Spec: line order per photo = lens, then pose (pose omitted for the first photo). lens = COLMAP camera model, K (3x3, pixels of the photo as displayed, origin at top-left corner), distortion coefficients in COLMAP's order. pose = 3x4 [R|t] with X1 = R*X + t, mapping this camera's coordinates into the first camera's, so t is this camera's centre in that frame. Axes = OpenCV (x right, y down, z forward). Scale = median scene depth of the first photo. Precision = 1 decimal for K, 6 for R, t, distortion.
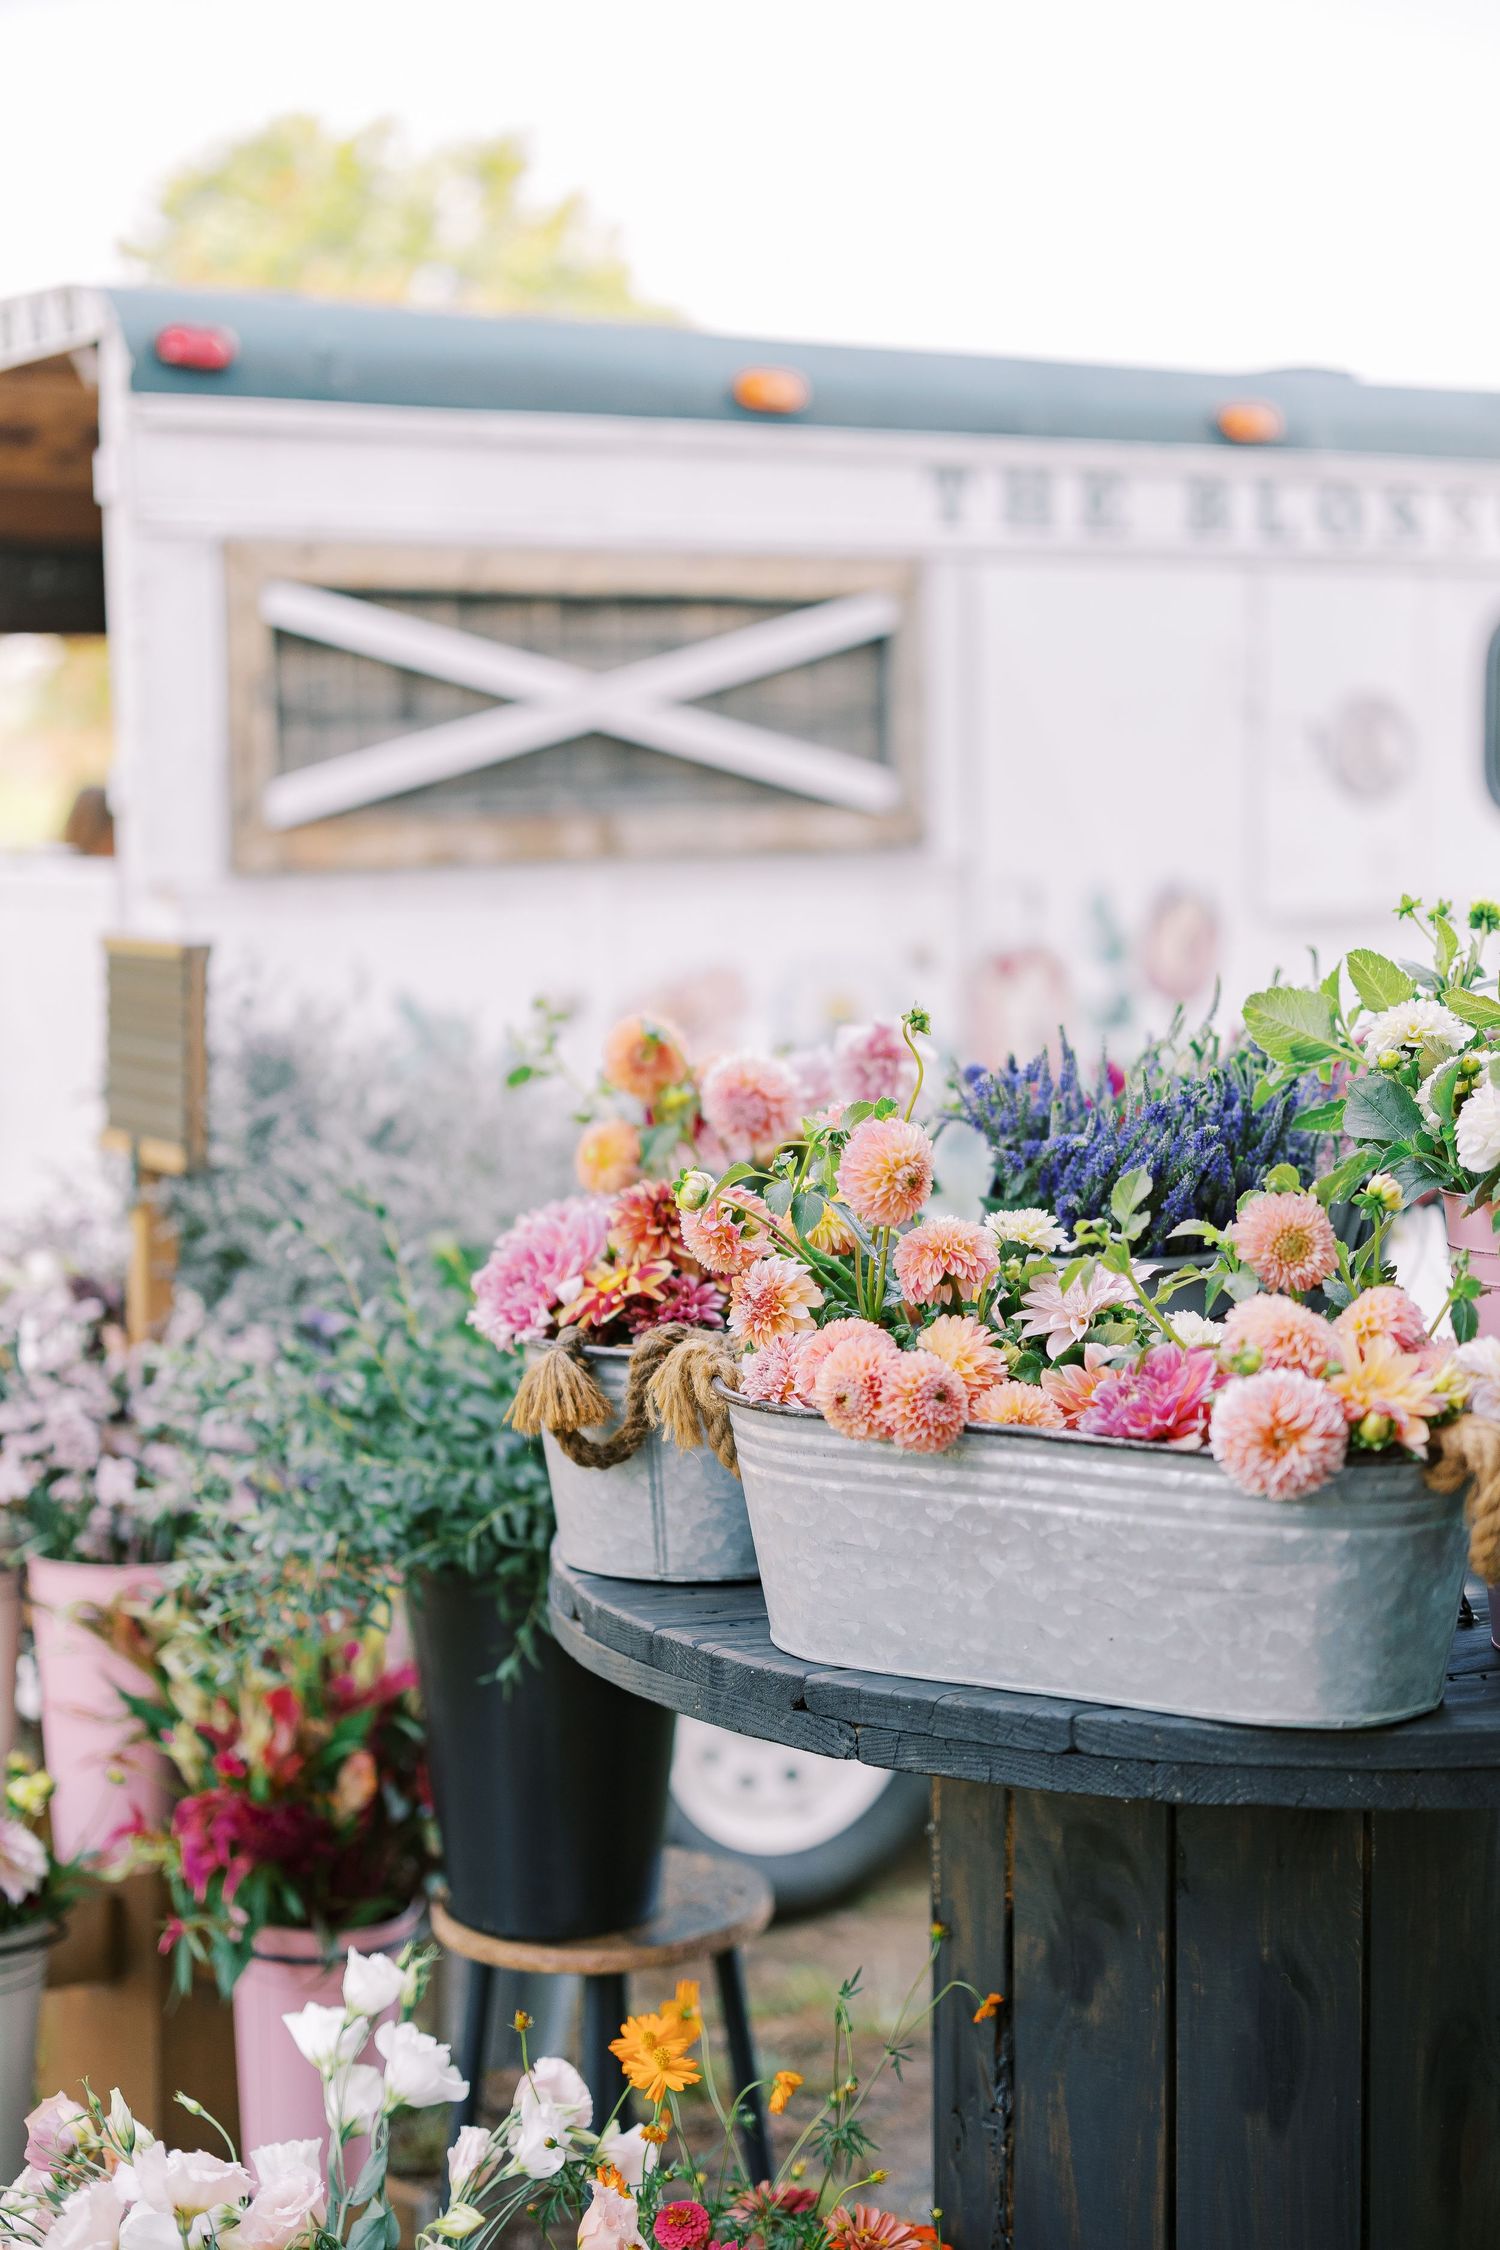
lens RADIAL K [[3205.3, 0, 750.0], [0, 3205.3, 1125.0], [0, 0, 1]] dist [0.002492, 0.067895]
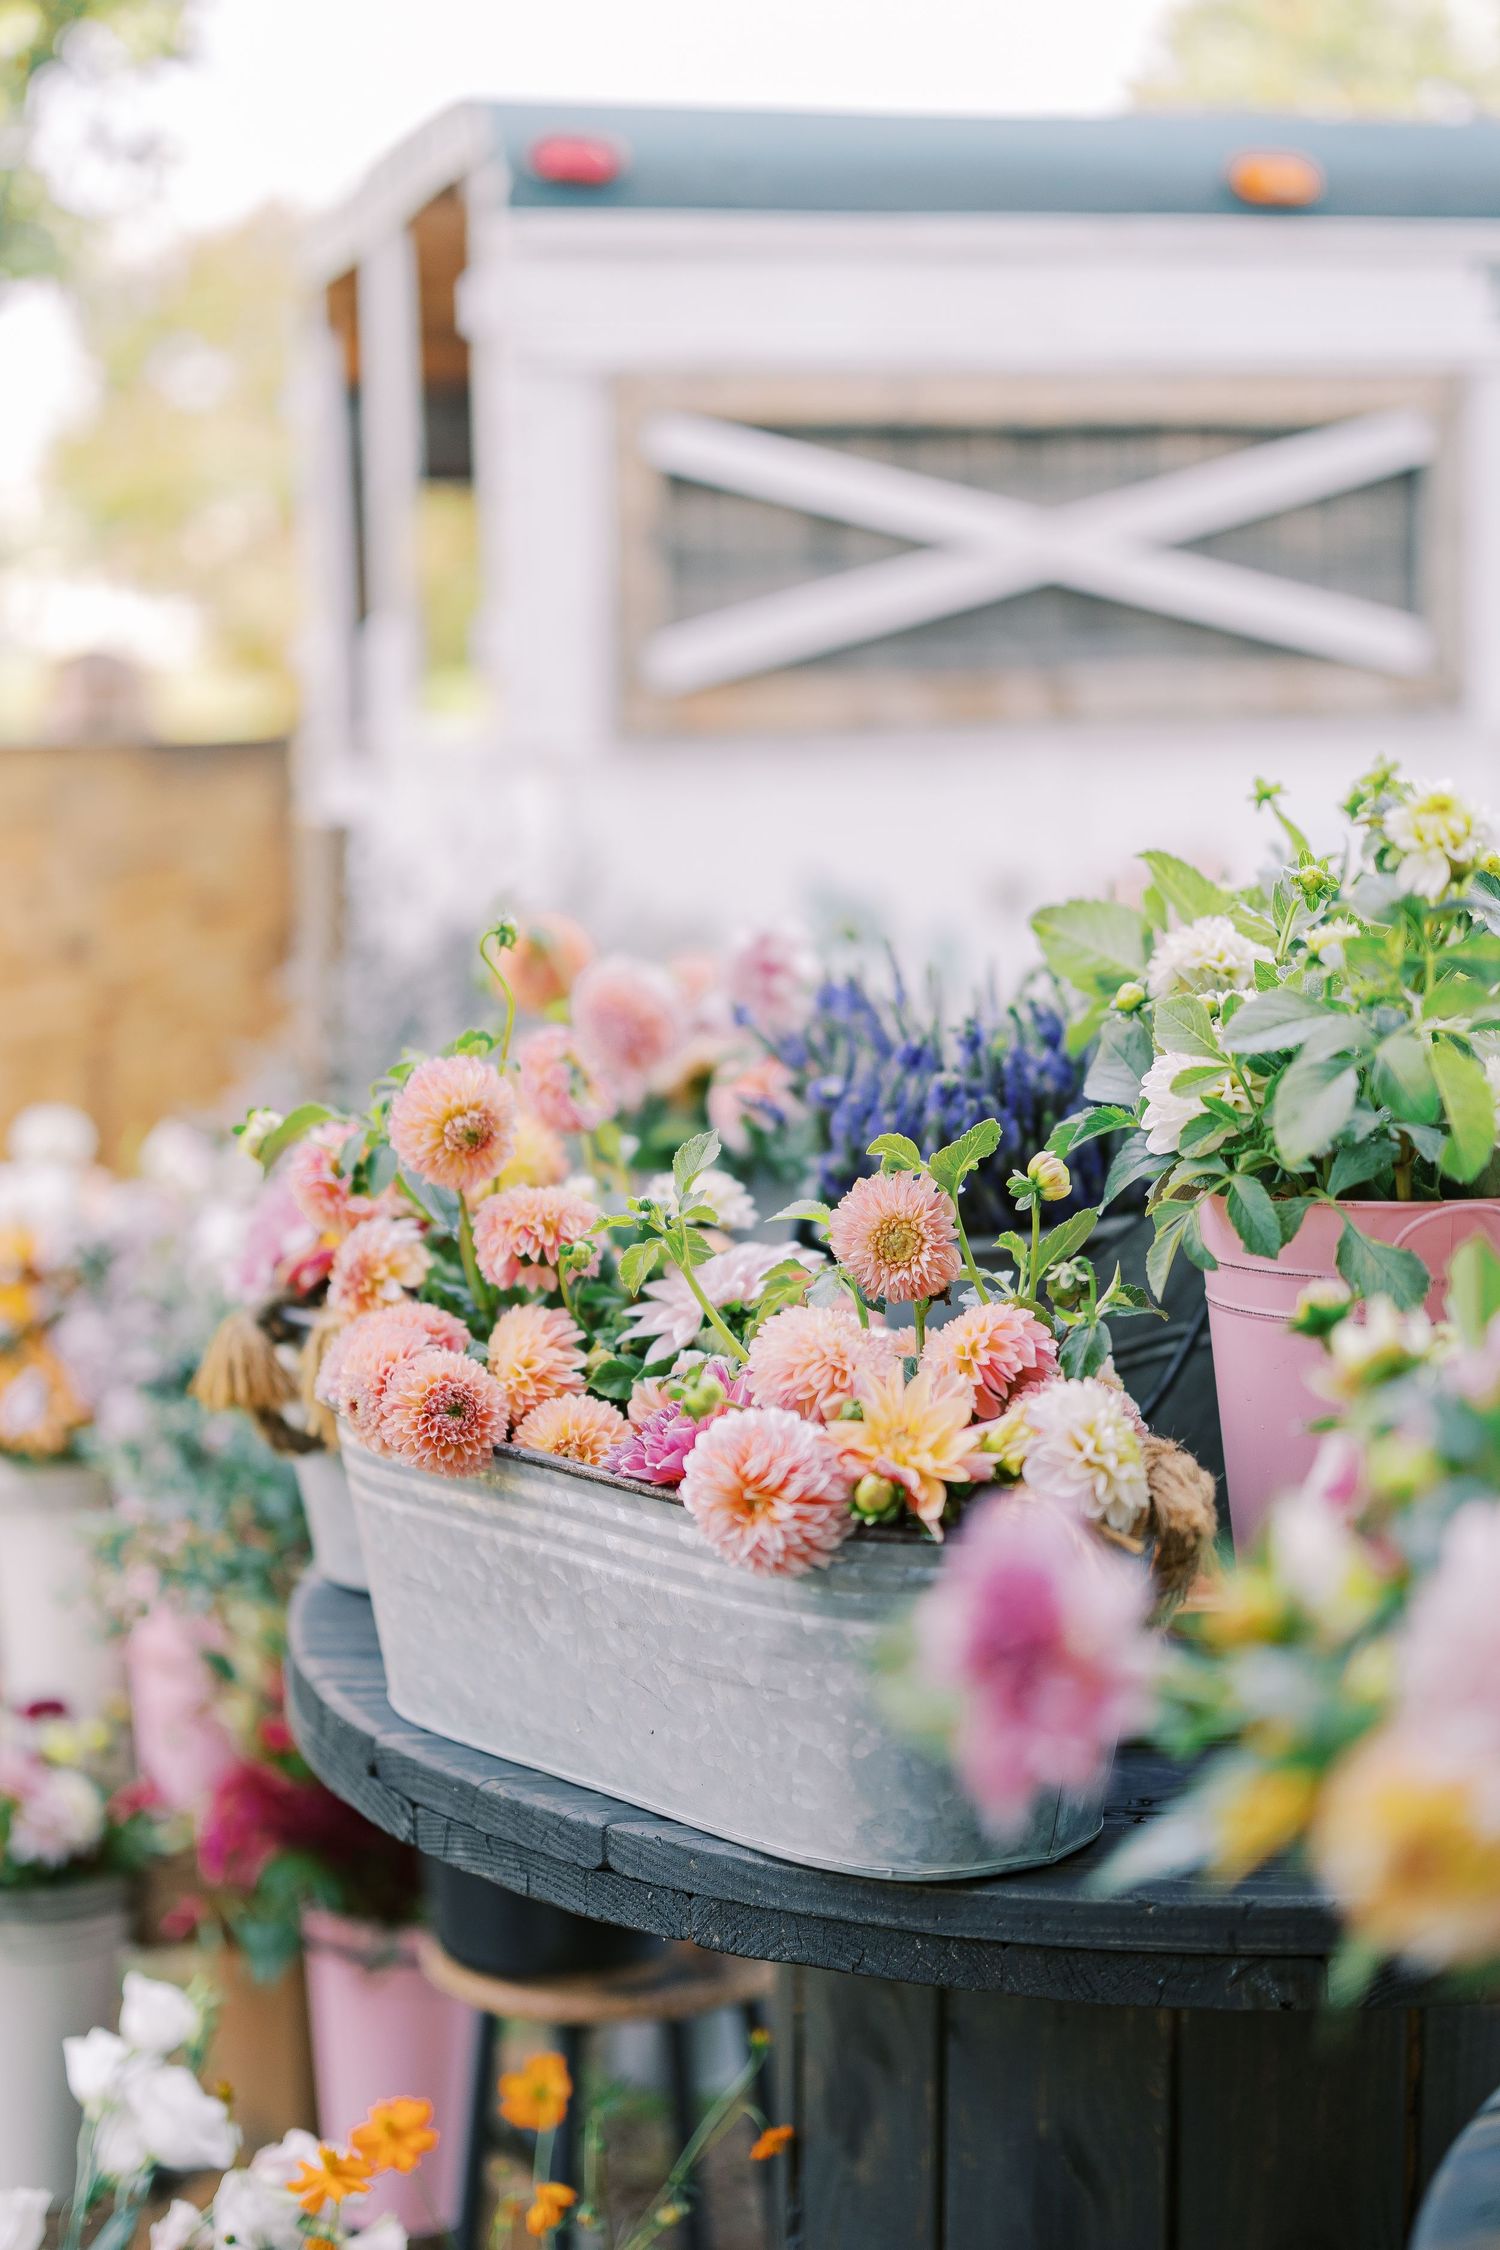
lens RADIAL K [[3321.5, 0, 750.0], [0, 3321.5, 1125.0], [0, 0, 1]] dist [0.024697, -0.024577]
pose [[0.953882, 0.037104, -0.297879, 0.366283], [-0.025788, 0.998792, 0.041830, -0.021836], [0.299071, -0.032219, 0.953687, 0.234571]]
